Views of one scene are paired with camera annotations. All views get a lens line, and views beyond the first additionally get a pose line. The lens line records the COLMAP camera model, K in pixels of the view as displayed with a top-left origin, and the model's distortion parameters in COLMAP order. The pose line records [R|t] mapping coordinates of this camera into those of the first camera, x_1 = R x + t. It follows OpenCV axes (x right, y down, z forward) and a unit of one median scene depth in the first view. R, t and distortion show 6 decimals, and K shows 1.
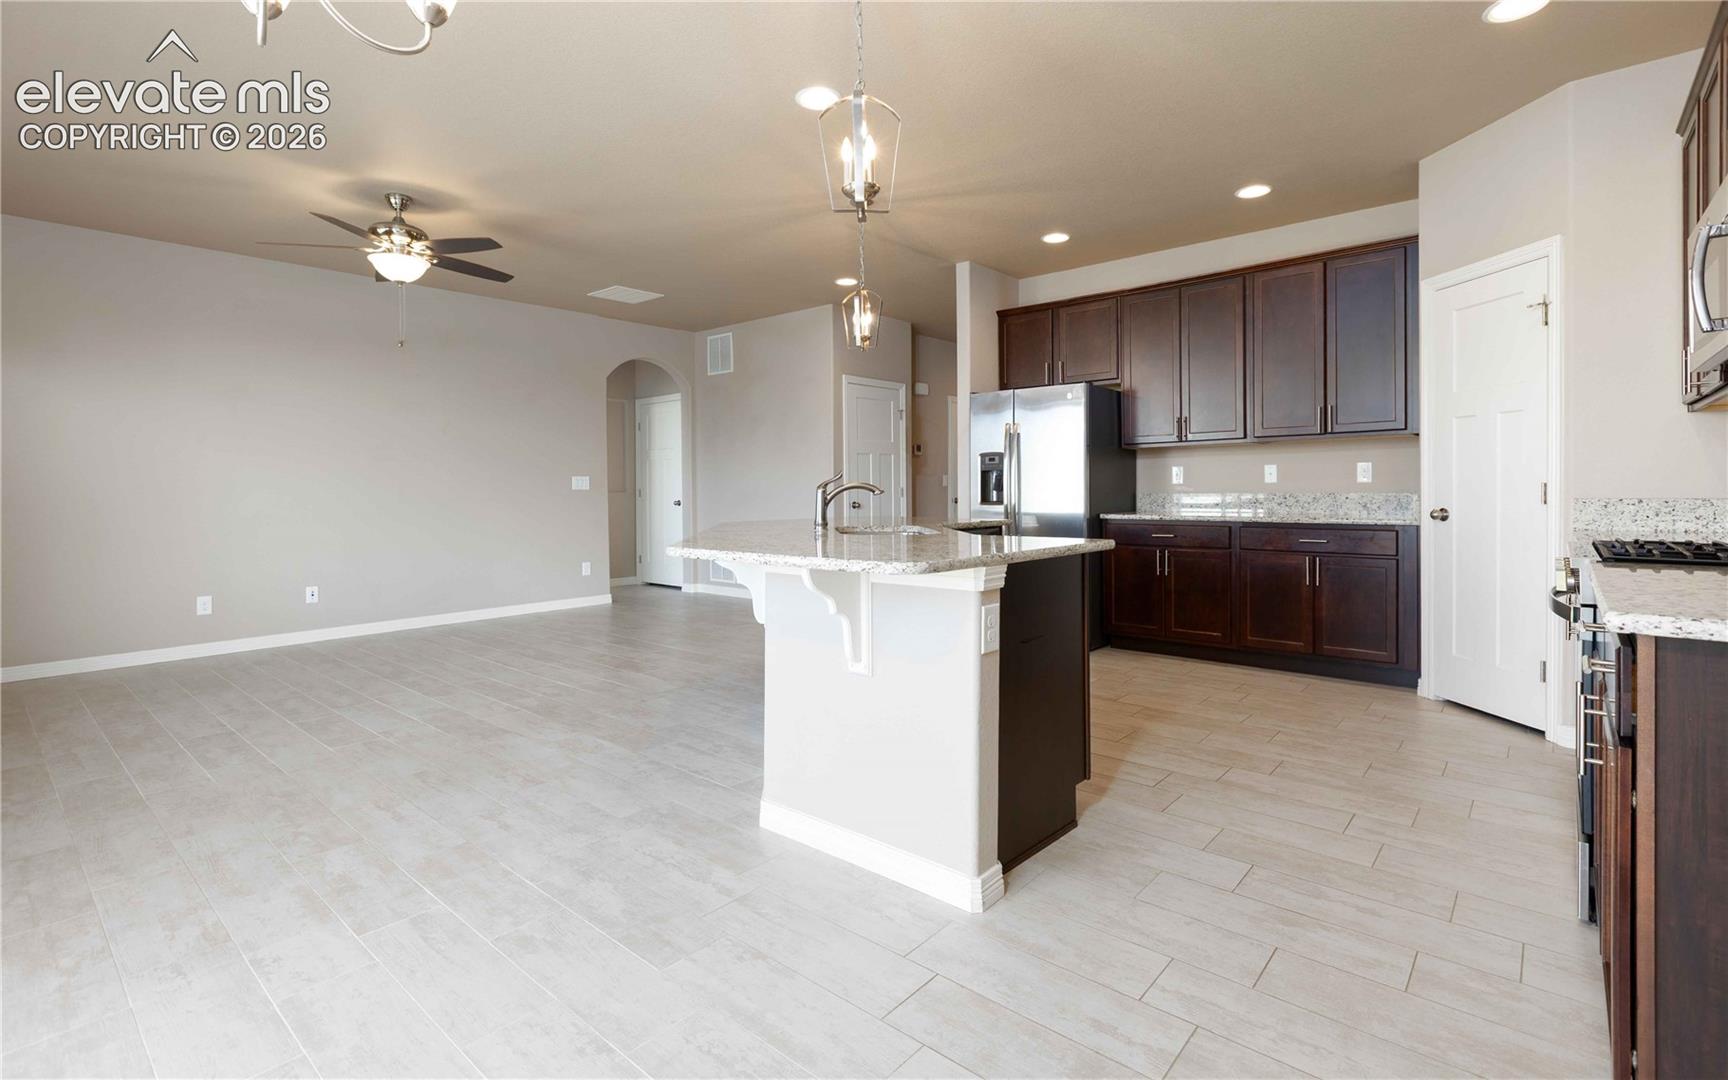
lens RADIAL K [[796.9, 0, 876.0], [0, 796.9, 497.8], [0, 0, 1]] dist [-0.000946, -0.000203]
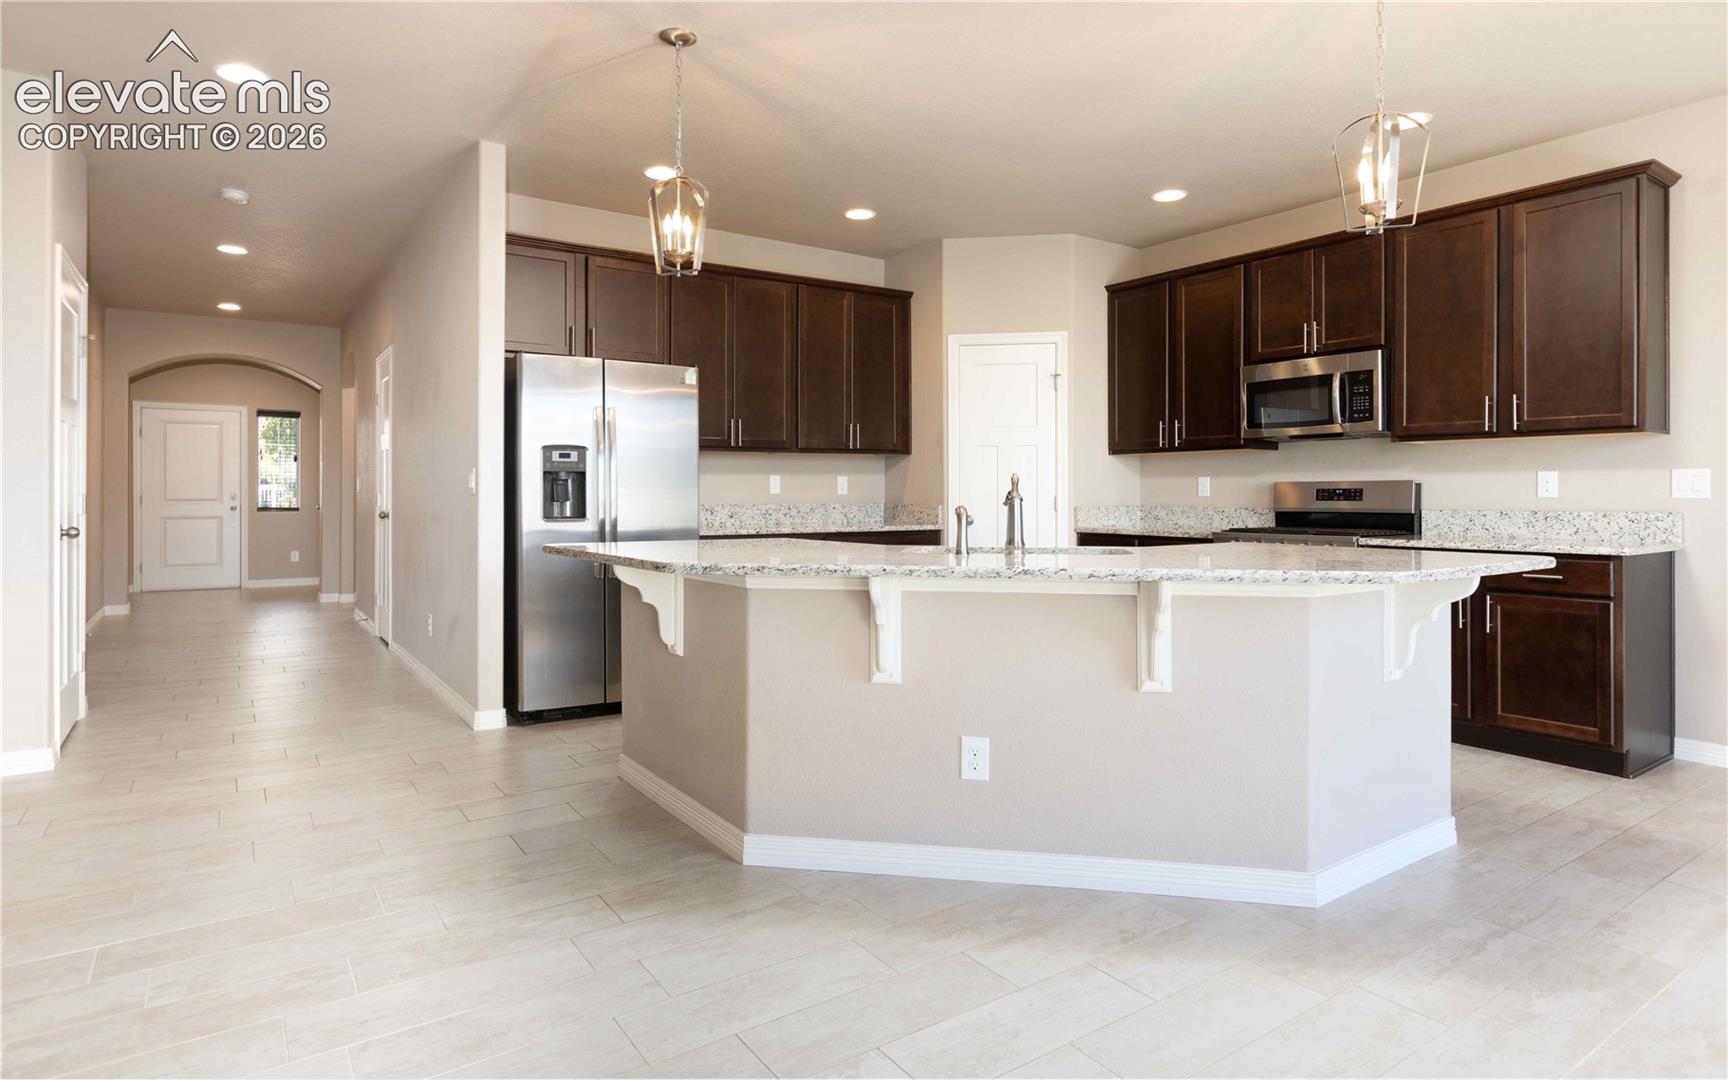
lens RADIAL K [[930.1, 0, 859.5], [0, 930.1, 487.2], [0, 0, 1]] dist [0.000993, -0.000739]
pose [[0.252140, 0.016978, 0.967542, -0.642250], [0.005980, 0.999800, -0.019102, -0.004498], [-0.967672, 0.010602, 0.251988, 0.644840]]
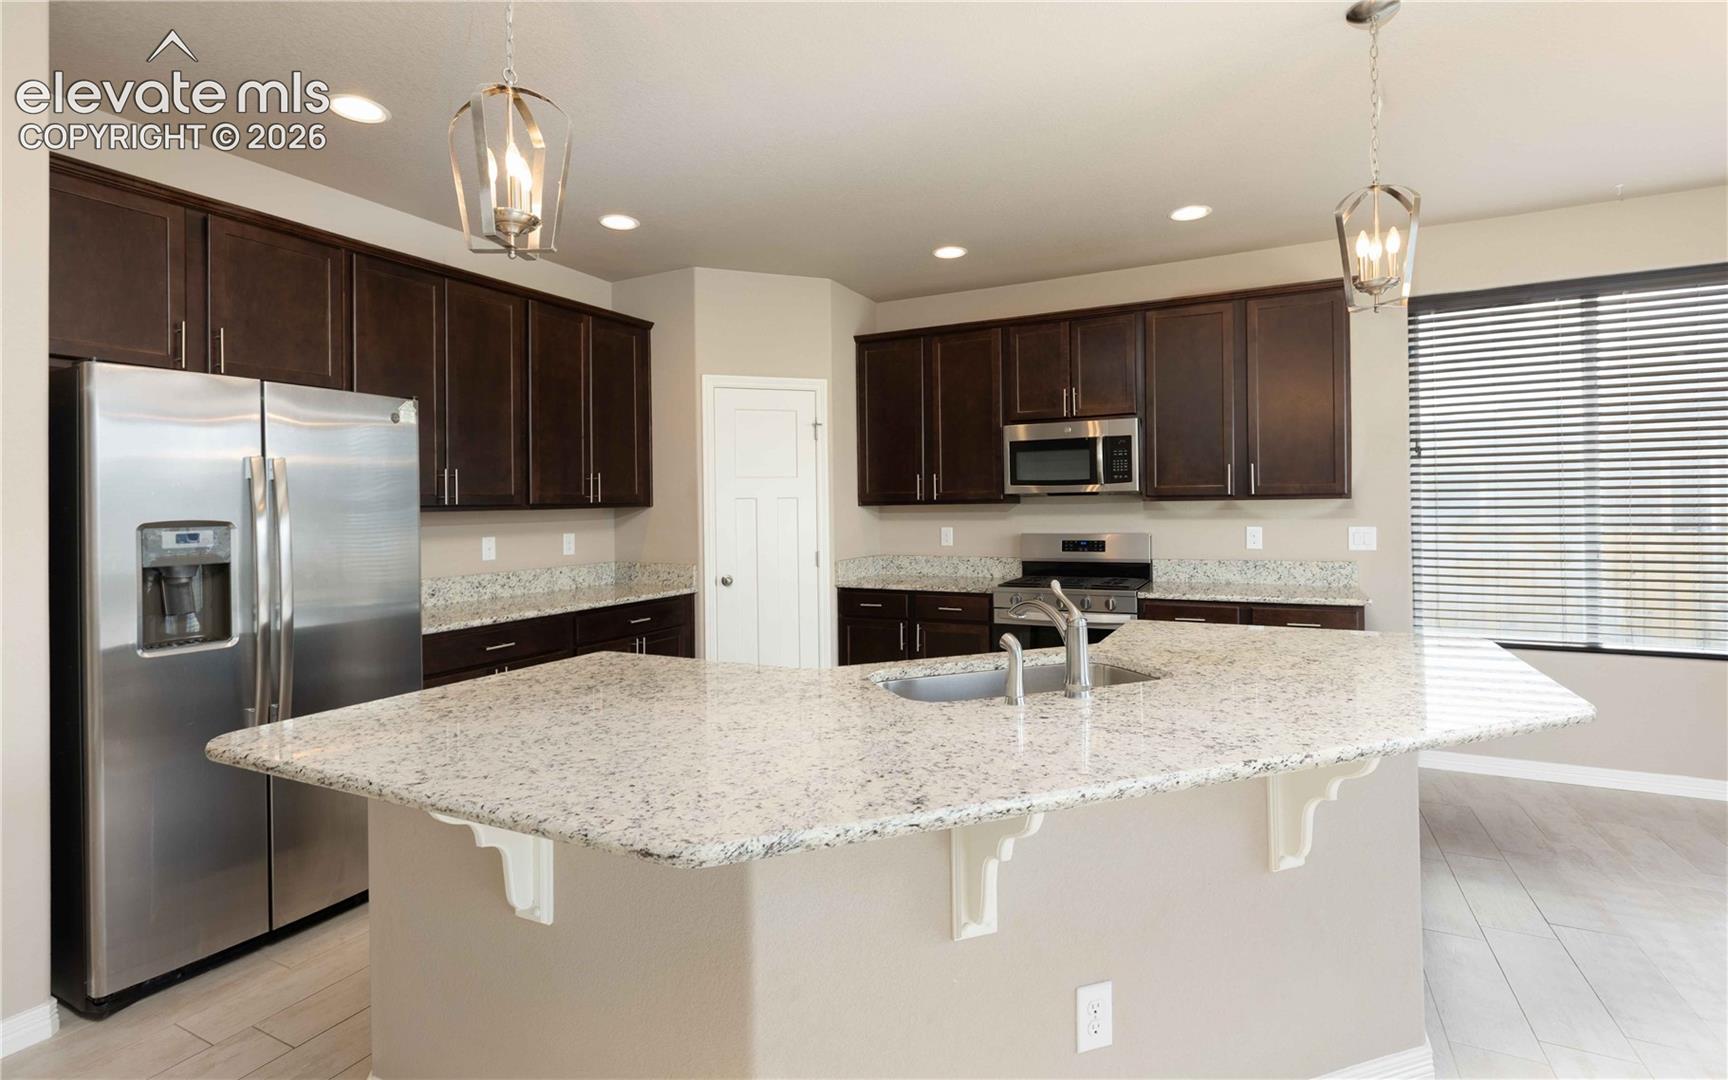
lens RADIAL K [[796.9, 0, 876.0], [0, 796.9, 497.8], [0, 0, 1]] dist [-0.000946, -0.000203]
pose [[-0.249787, 0.024878, 0.967981, -0.385746], [0.024331, 0.999516, -0.019410, -0.059643], [-0.967995, 0.018704, -0.250271, 0.880317]]
